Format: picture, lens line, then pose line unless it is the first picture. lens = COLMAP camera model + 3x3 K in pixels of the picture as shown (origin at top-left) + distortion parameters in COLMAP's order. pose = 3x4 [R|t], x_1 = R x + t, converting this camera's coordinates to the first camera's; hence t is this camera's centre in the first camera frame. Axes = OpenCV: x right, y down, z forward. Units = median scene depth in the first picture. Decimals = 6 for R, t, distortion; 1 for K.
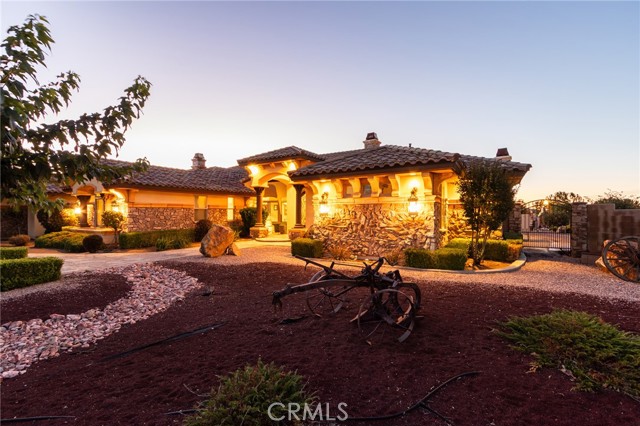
lens RADIAL K [[295.5, 0, 312.2], [0, 295.5, 216.2], [0, 0, 1]] dist [0.001961, -0.000276]
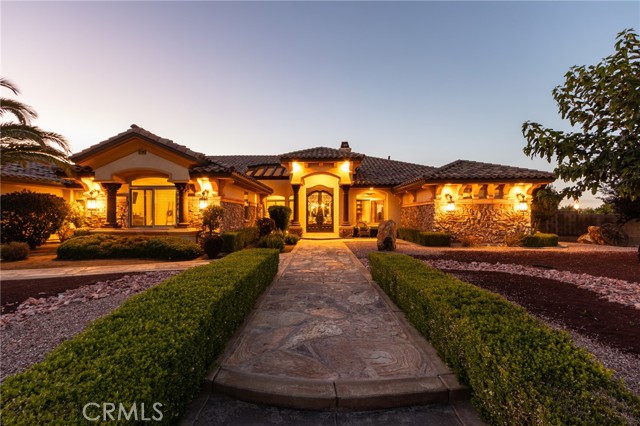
lens RADIAL K [[291.9, 0, 312.7], [0, 291.9, 214.2], [0, 0, 1]] dist [0.004190, -0.000284]
pose [[0.856658, 0.004400, 0.515865, -1.149228], [0.001212, 0.999944, -0.010542, 0.018199], [-0.515883, 0.009656, 0.856605, 0.255620]]
